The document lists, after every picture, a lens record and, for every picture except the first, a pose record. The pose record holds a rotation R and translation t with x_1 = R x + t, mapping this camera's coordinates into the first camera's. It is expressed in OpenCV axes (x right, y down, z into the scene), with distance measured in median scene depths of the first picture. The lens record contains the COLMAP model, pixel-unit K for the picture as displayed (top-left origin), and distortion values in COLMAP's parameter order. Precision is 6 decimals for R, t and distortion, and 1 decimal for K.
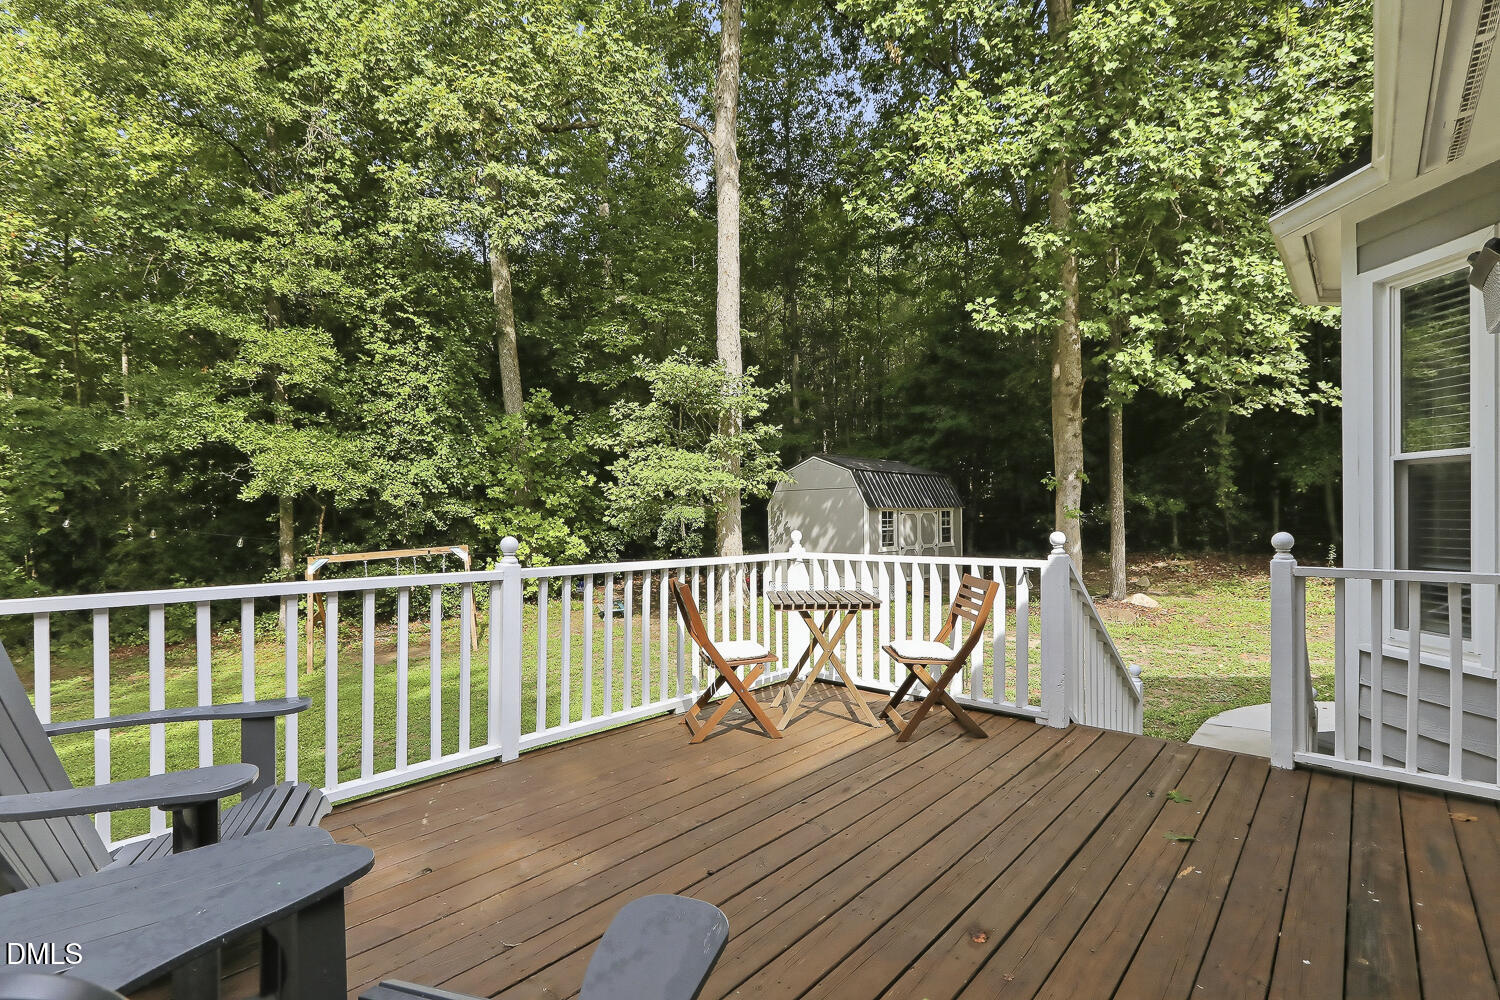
lens RADIAL K [[675.1, 0, 750.0], [0, 675.1, 500.0], [0, 0, 1]] dist [-0.001270, -0.000377]
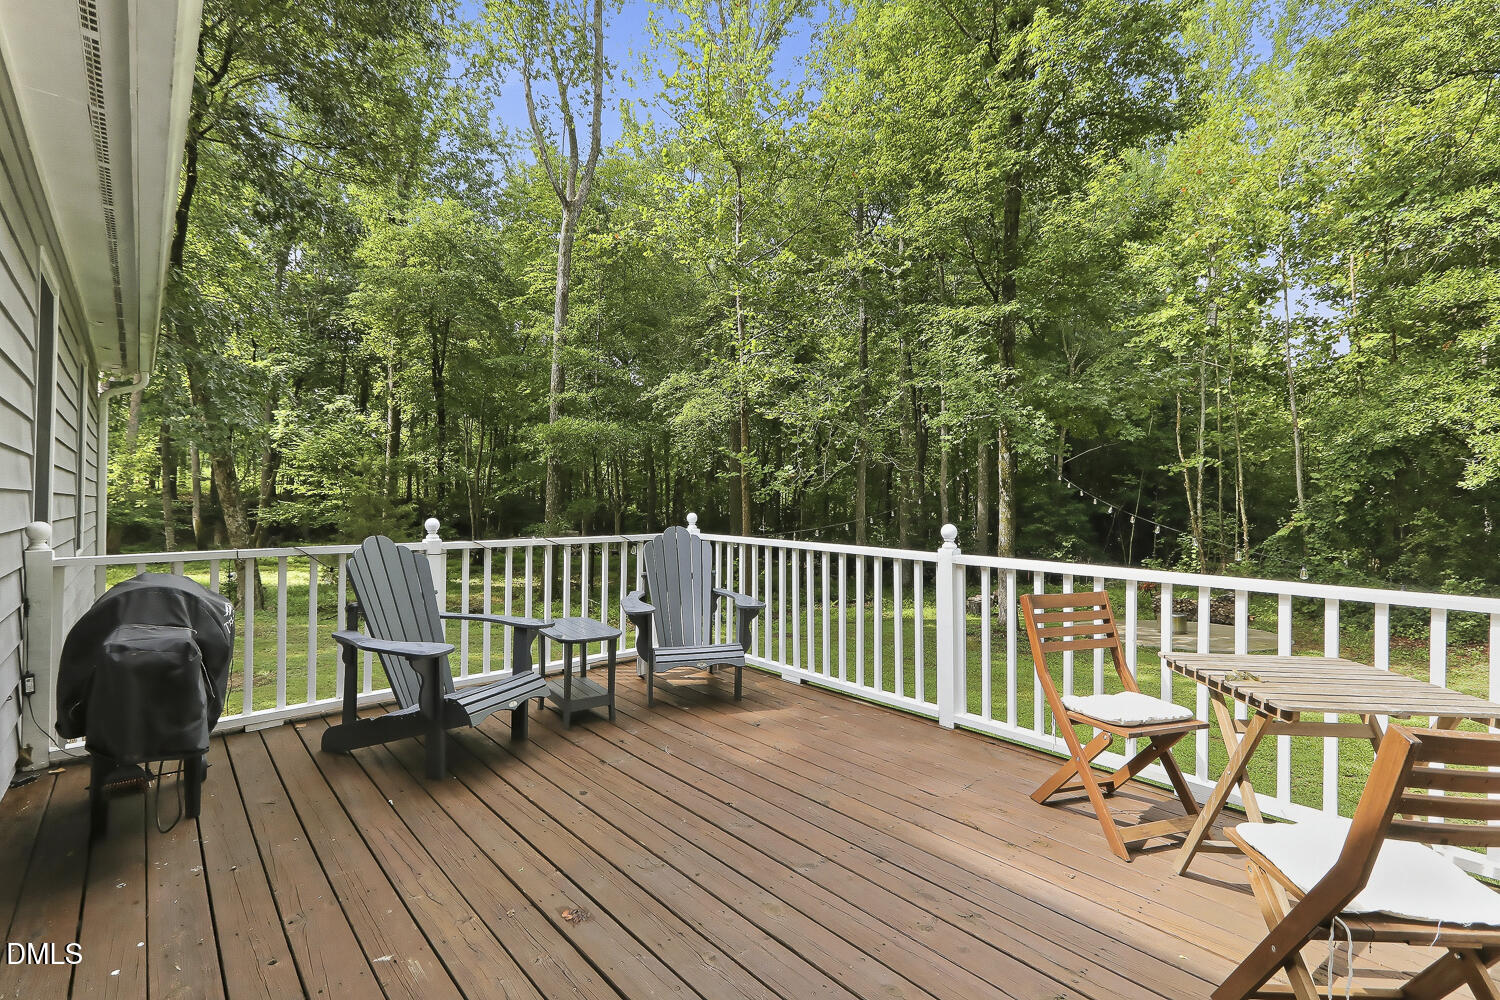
lens RADIAL K [[659.6, 0, 749.3], [0, 659.6, 509.9], [0, 0, 1]] dist [0.000090, -0.000131]
pose [[-0.088209, 0.015563, -0.995980, 0.120079], [0.014524, 0.999792, 0.014336, 0.001579], [0.995996, -0.013201, -0.088417, 0.125403]]
